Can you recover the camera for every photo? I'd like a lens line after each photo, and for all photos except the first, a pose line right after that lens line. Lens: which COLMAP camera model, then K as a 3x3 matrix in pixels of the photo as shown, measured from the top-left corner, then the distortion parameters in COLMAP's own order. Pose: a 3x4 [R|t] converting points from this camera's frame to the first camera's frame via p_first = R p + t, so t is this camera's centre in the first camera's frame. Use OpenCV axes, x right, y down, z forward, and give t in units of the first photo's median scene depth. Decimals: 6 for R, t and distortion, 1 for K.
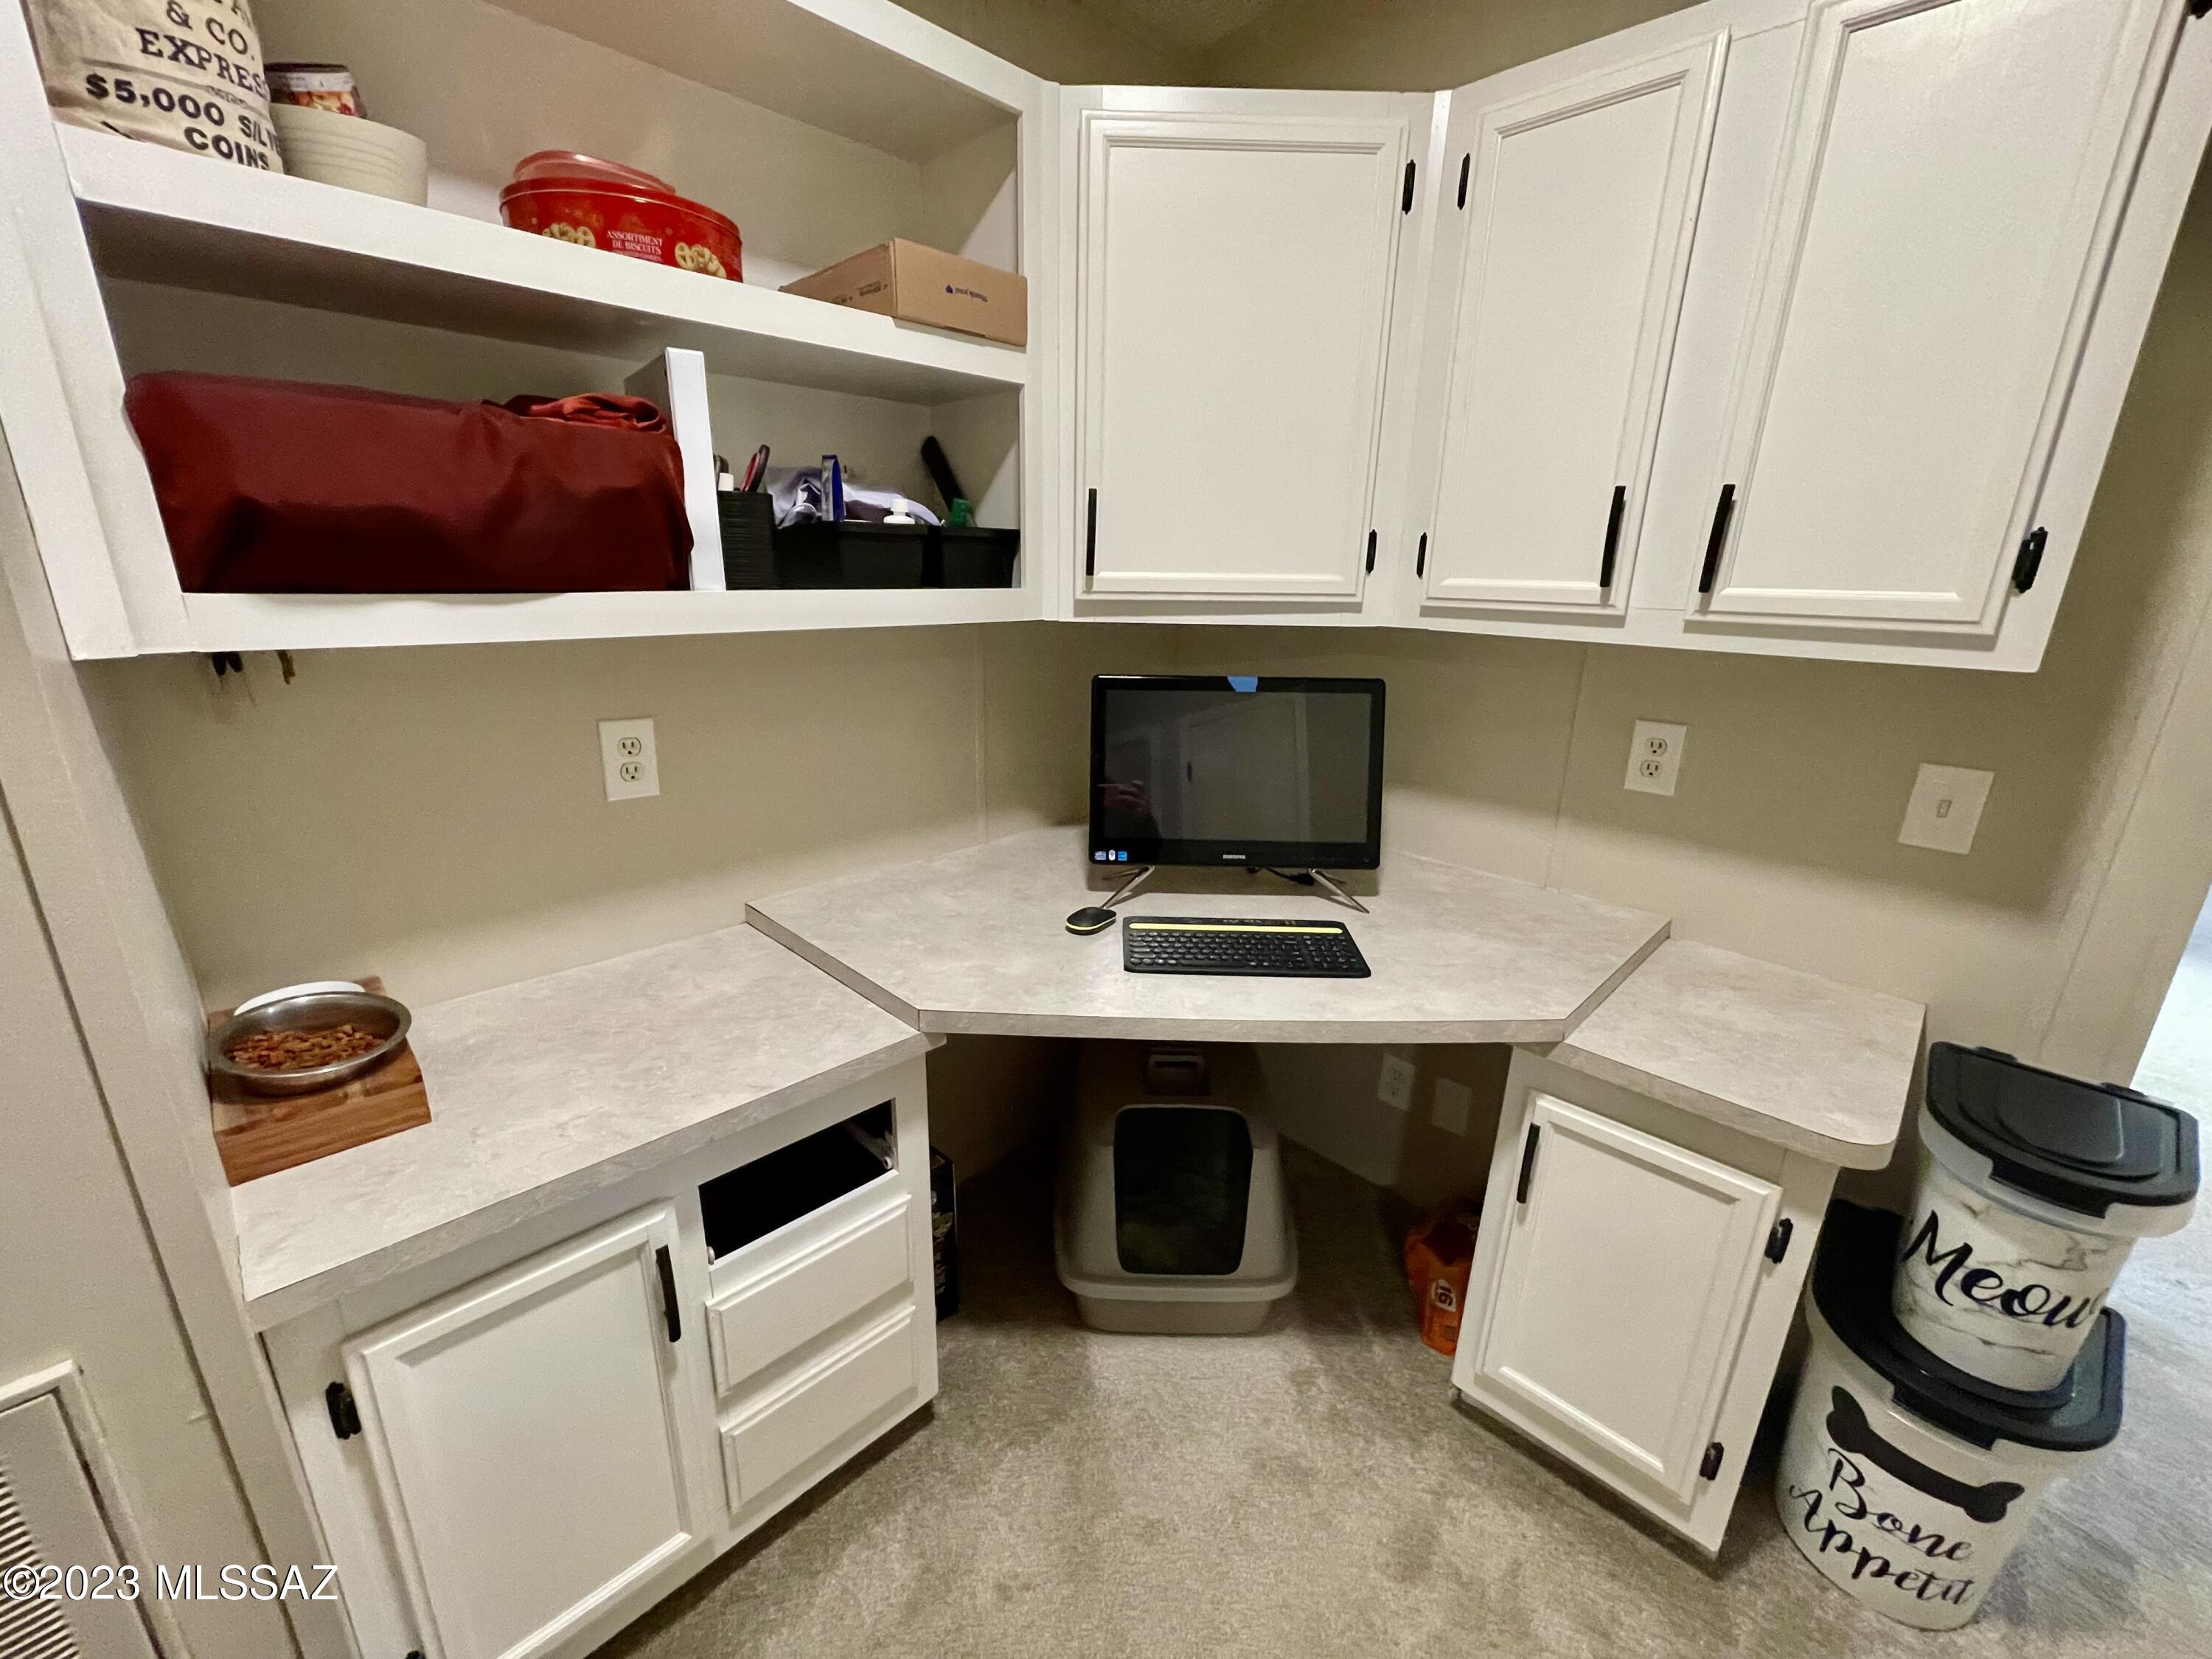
lens RADIAL K [[892.7, 0, 1100.7], [0, 892.7, 832.3], [0, 0, 1]] dist [-0.003071, 0.000868]
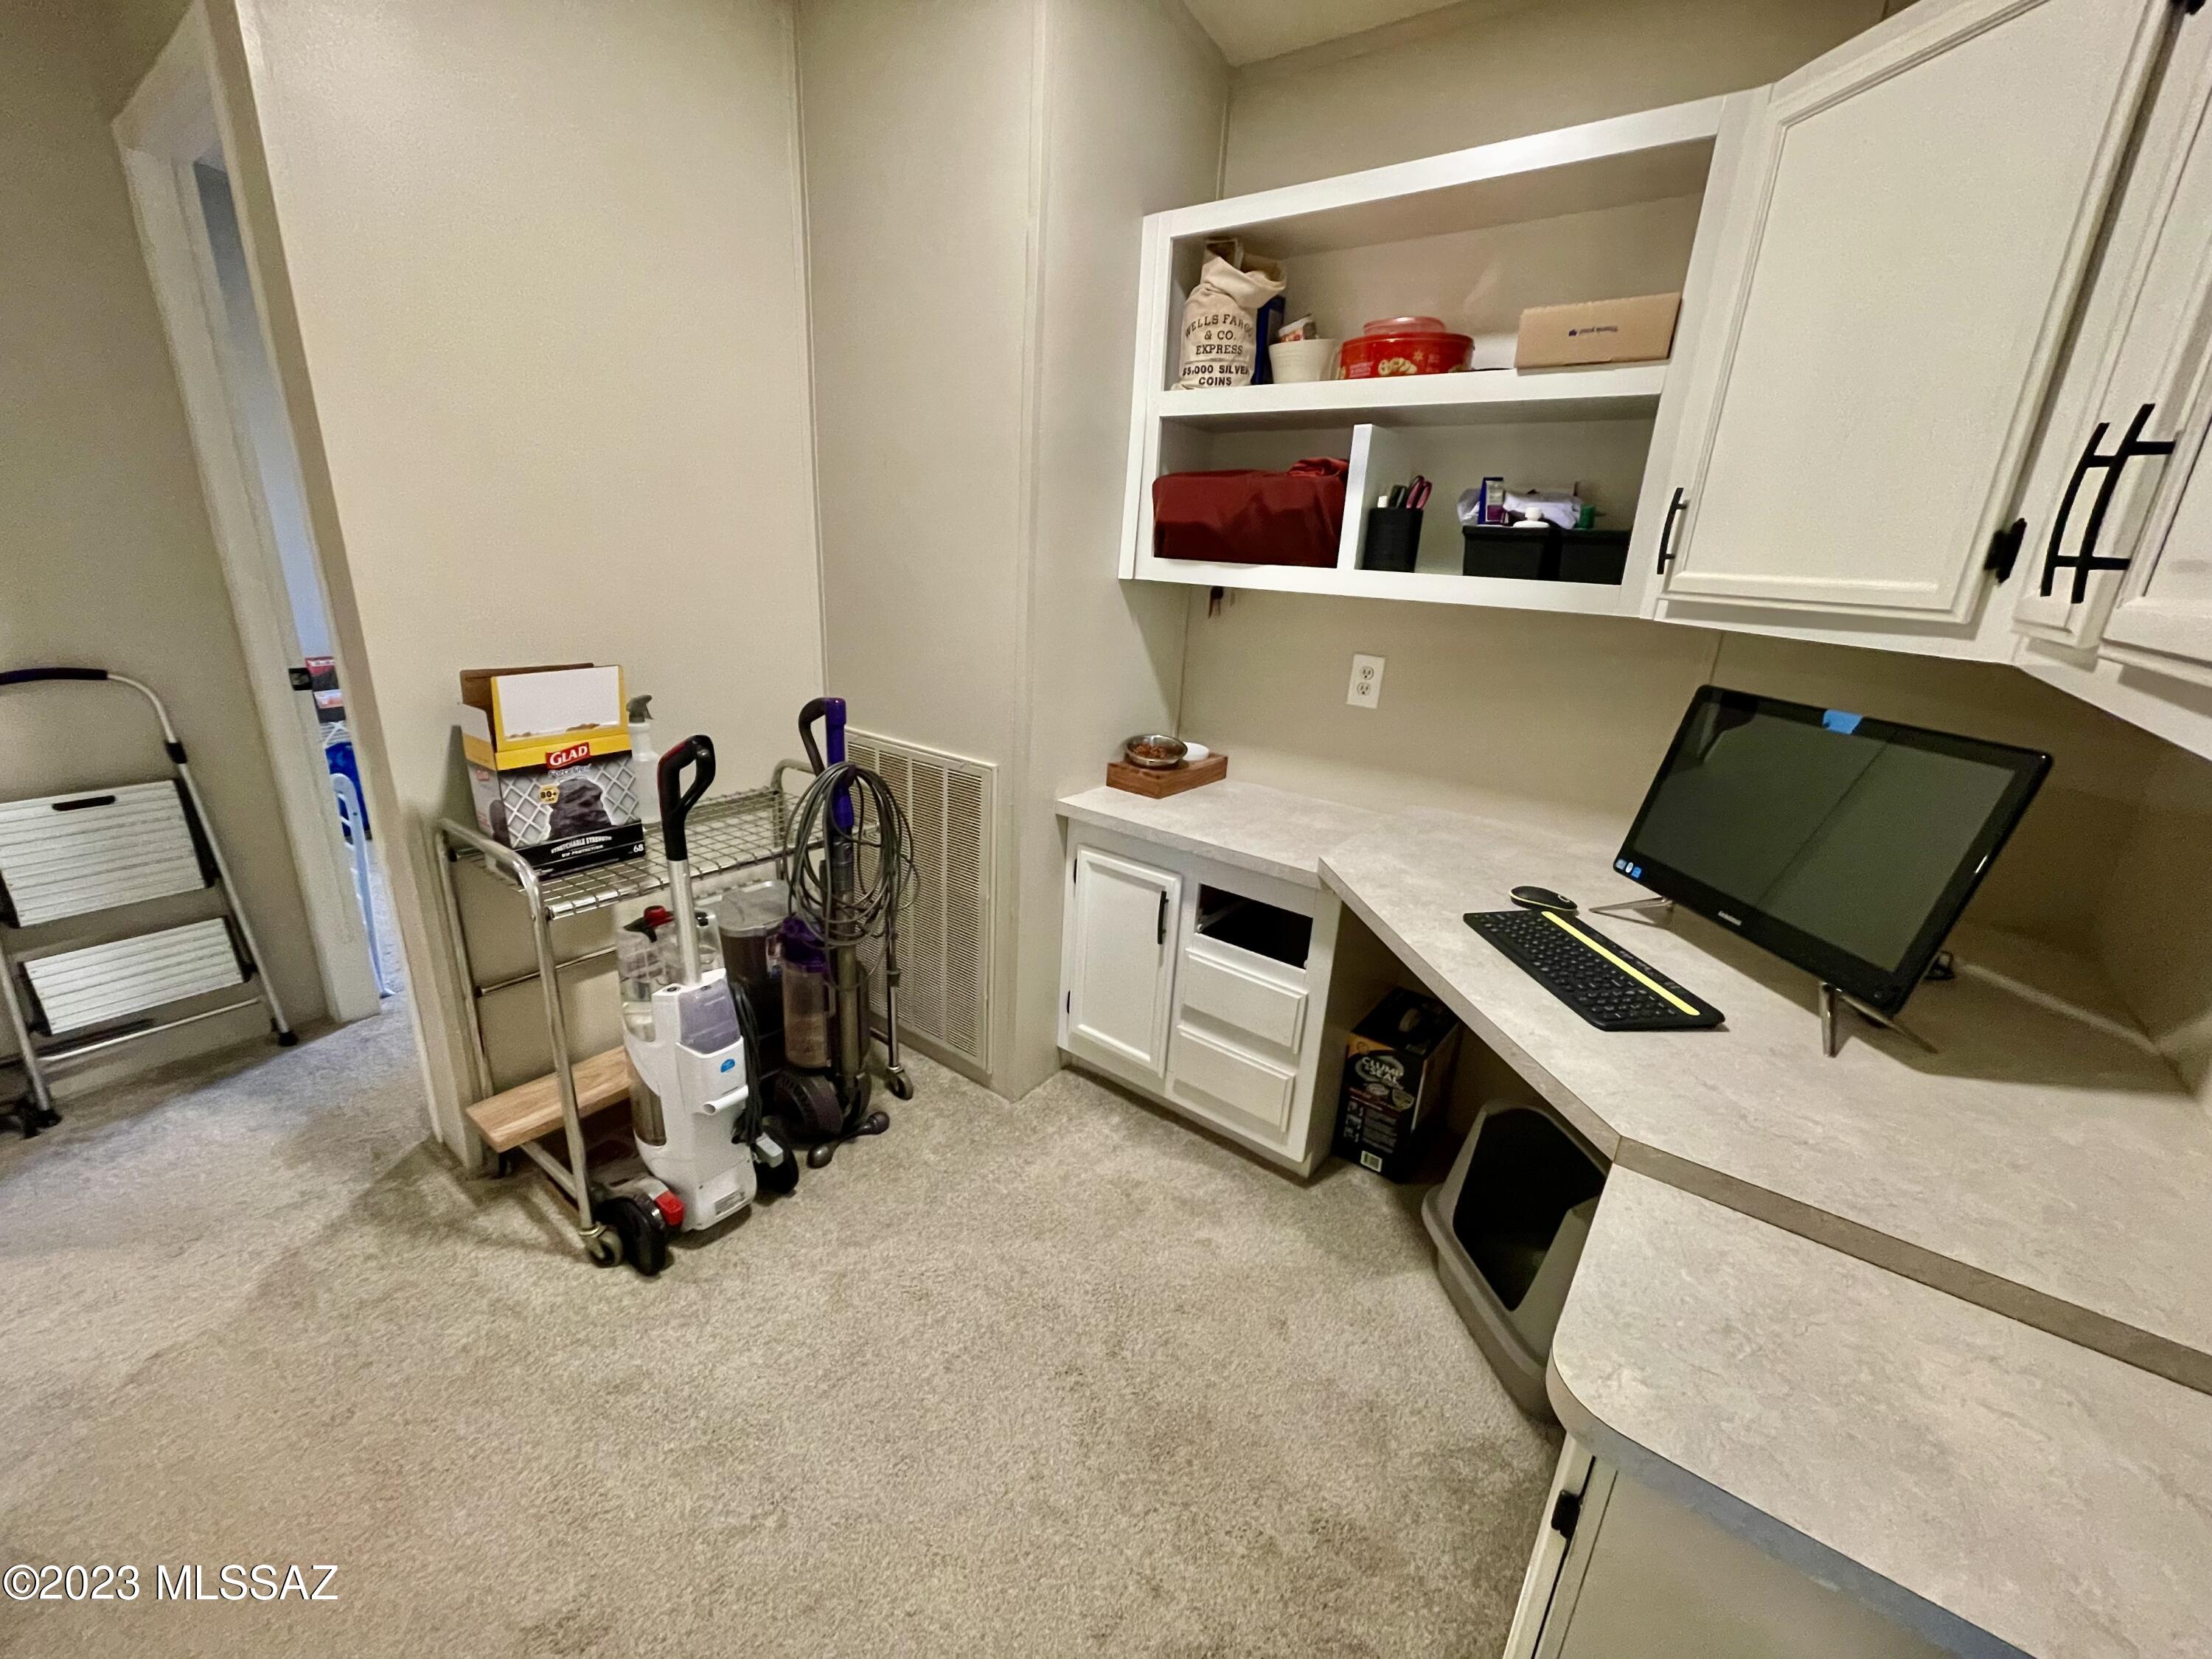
lens RADIAL K [[892.7, 0, 1102.7], [0, 892.7, 824.9], [0, 0, 1]] dist [-0.003071, 0.000868]
pose [[0.134950, 0.288412, -0.947949, 0.992888], [-0.327956, 0.915778, 0.231936, -0.063004], [0.935004, 0.279586, 0.218170, 0.299775]]
